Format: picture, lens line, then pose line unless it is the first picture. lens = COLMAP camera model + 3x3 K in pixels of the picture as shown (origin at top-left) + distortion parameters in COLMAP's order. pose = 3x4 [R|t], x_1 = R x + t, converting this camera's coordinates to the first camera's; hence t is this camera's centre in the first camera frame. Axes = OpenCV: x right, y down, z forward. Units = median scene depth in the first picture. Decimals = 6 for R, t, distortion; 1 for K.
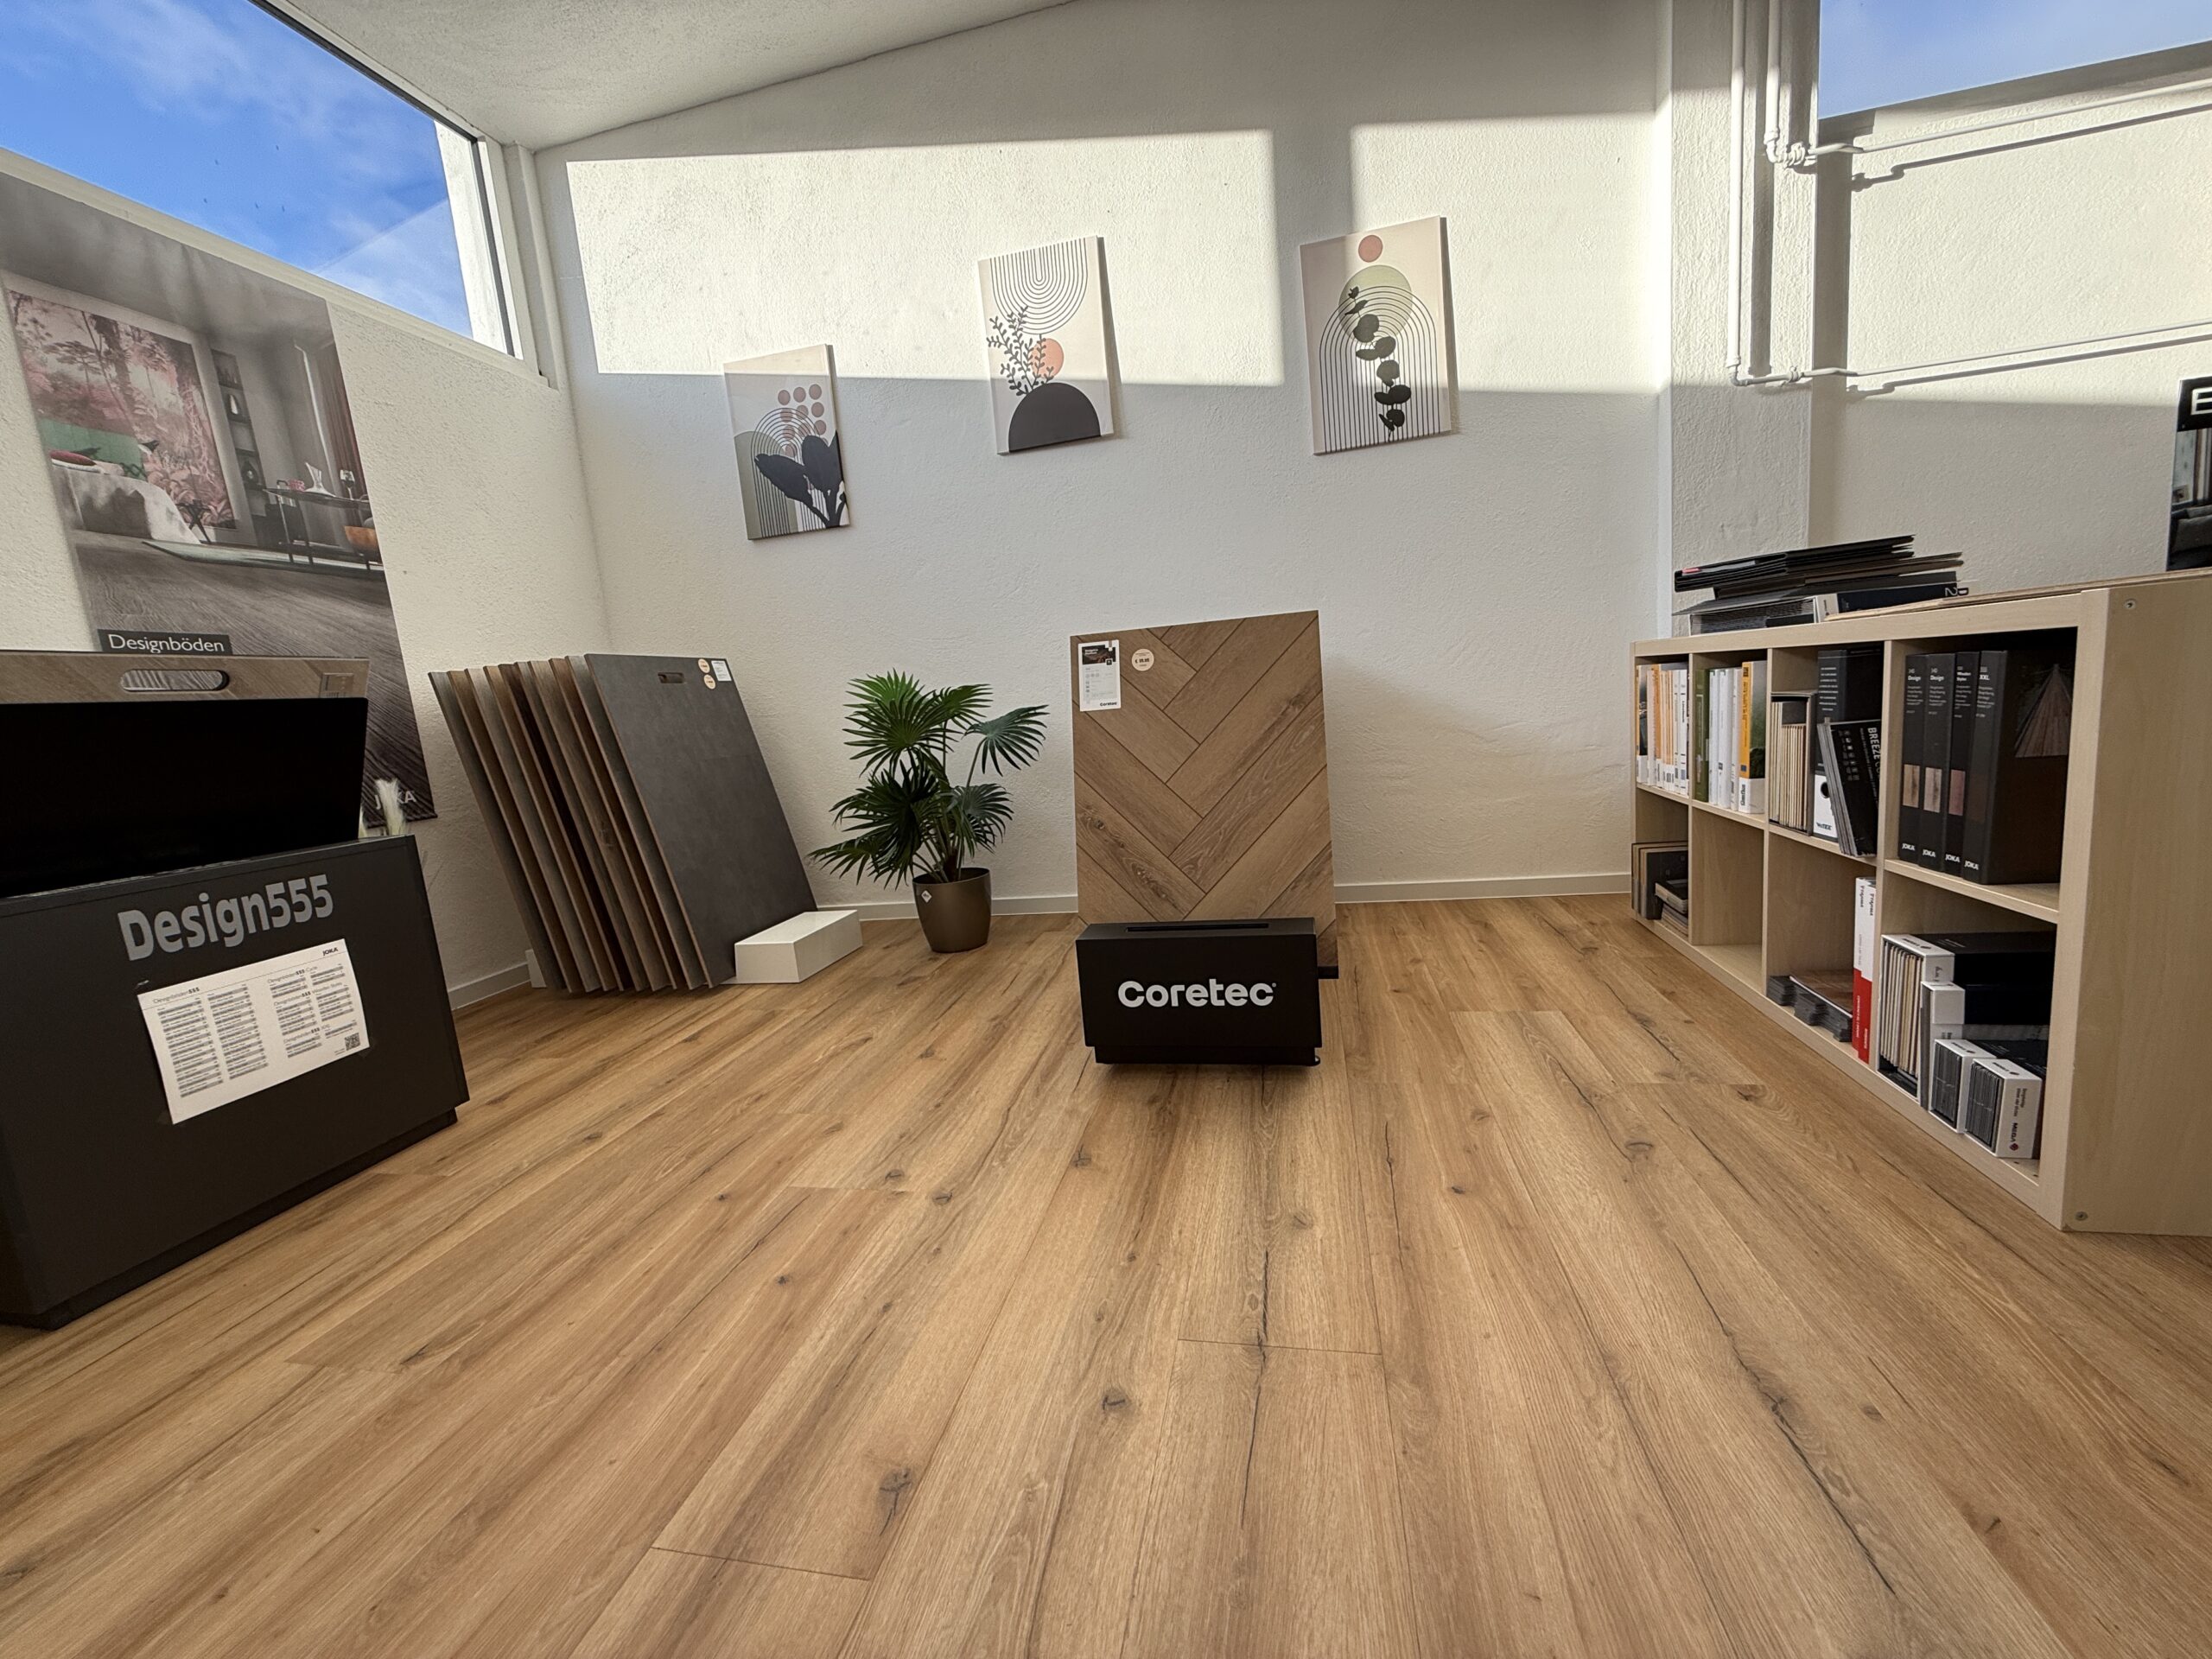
lens RADIAL K [[885.7, 0, 1106.0], [0, 885.7, 829.5], [0, 0, 1]] dist [0.000644, 0.000123]
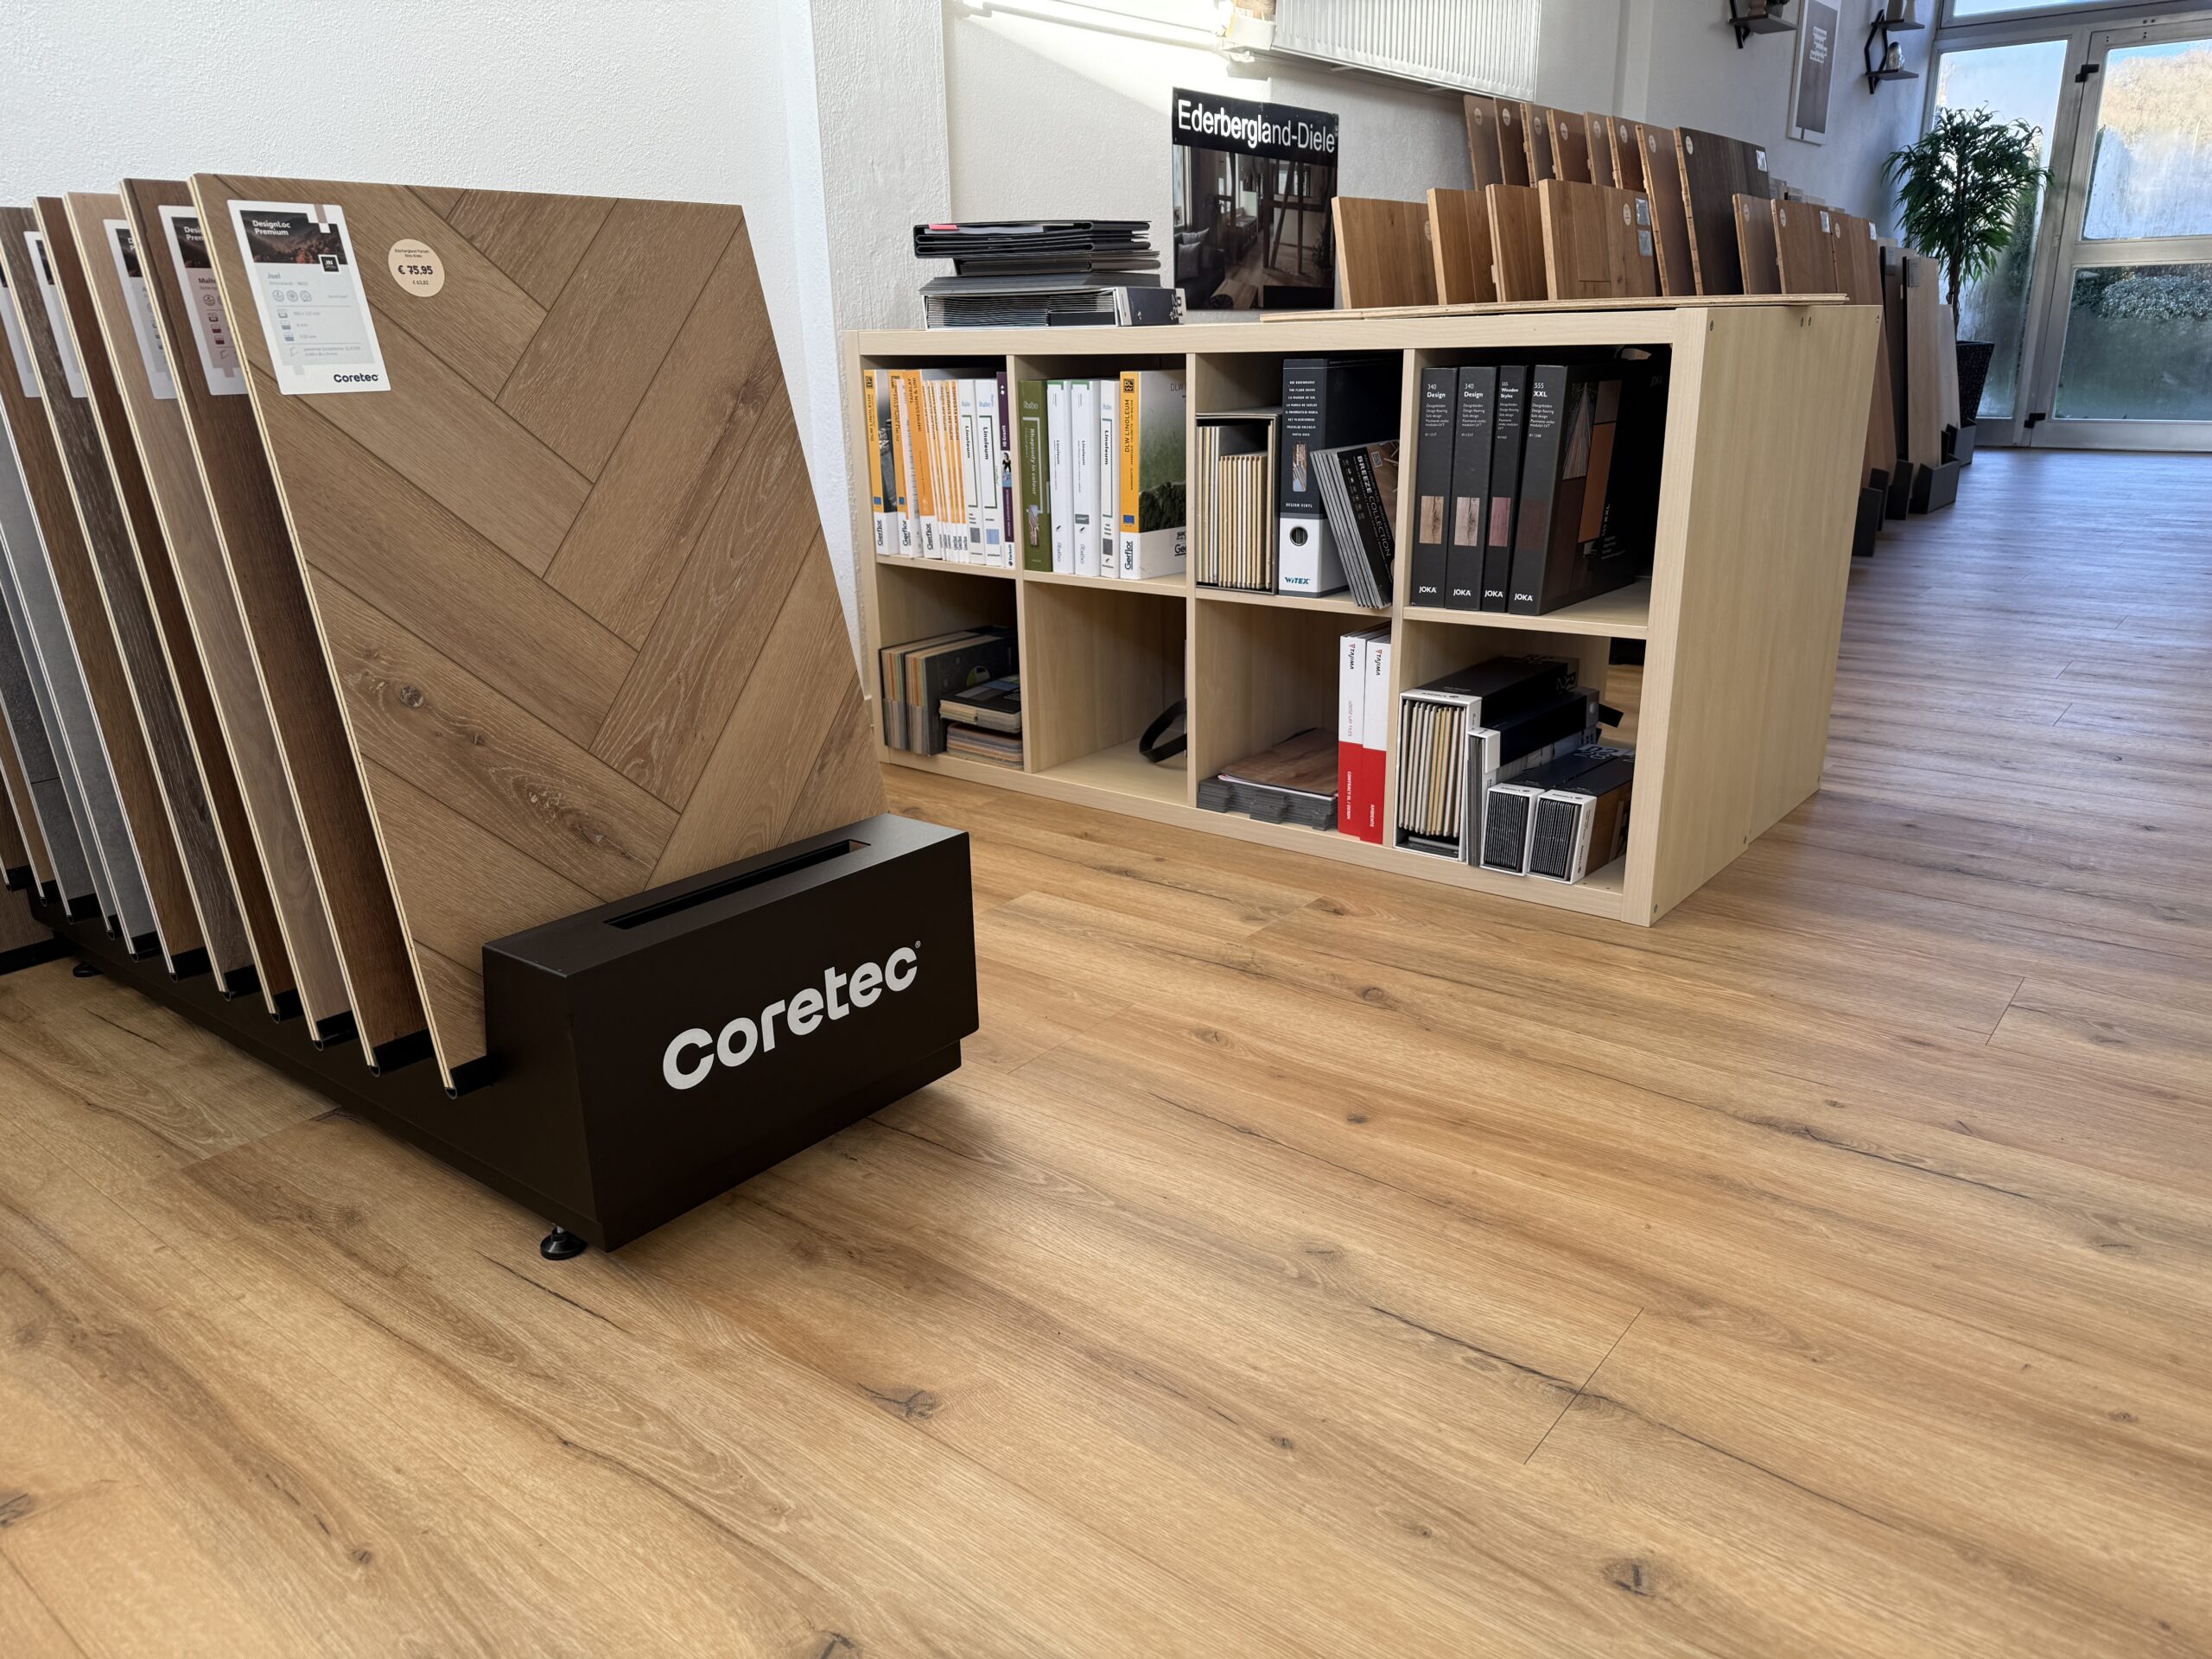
lens RADIAL K [[1543.0, 0, 1106.0], [0, 1543.0, 829.5], [0, 0, 1]] dist [0.146687, -0.235552]
pose [[0.440673, -0.195458, 0.876130, -0.501145], [0.115208, 0.980250, 0.160739, -0.024721], [-0.890244, 0.030103, 0.454488, 0.429121]]
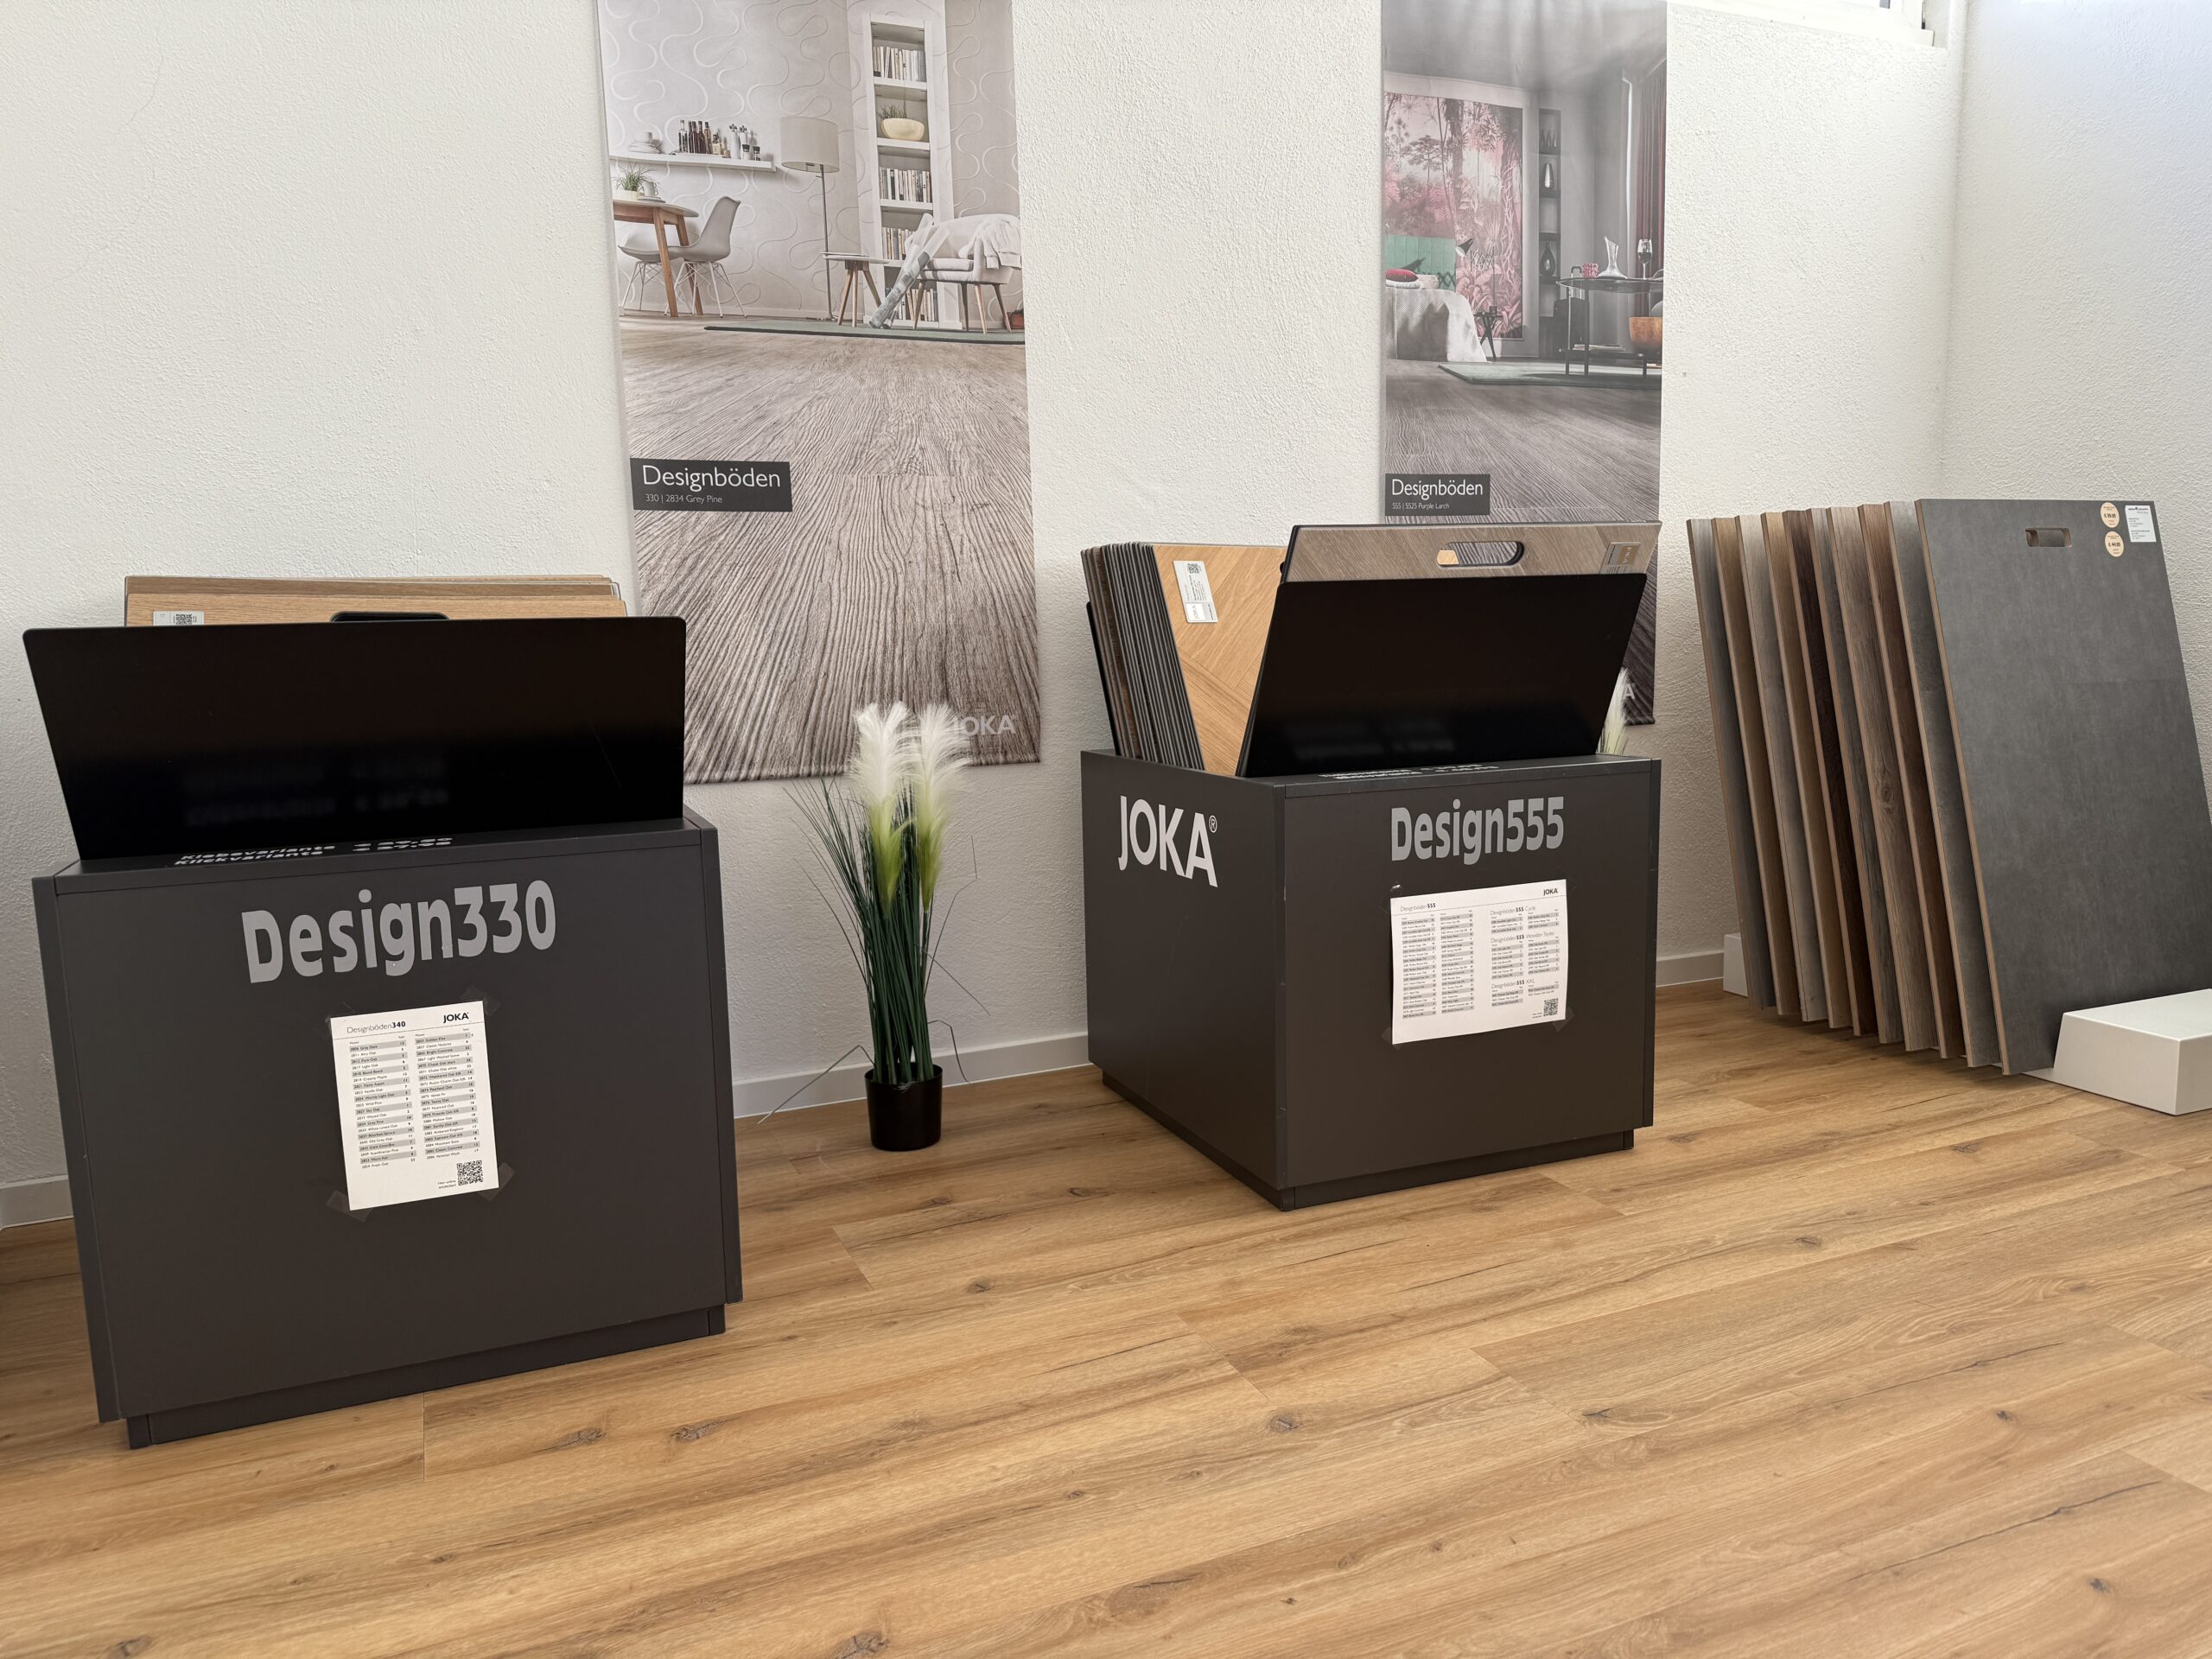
lens RADIAL K [[1567.6, 0, 1106.0], [0, 1567.6, 829.5], [0, 0, 1]] dist [0.055991, -0.076925]
pose [[0.584552, 0.187728, -0.789340, 0.004897], [-0.148609, 0.981179, 0.123299, -0.030120], [0.797630, 0.045228, 0.601448, -0.162073]]
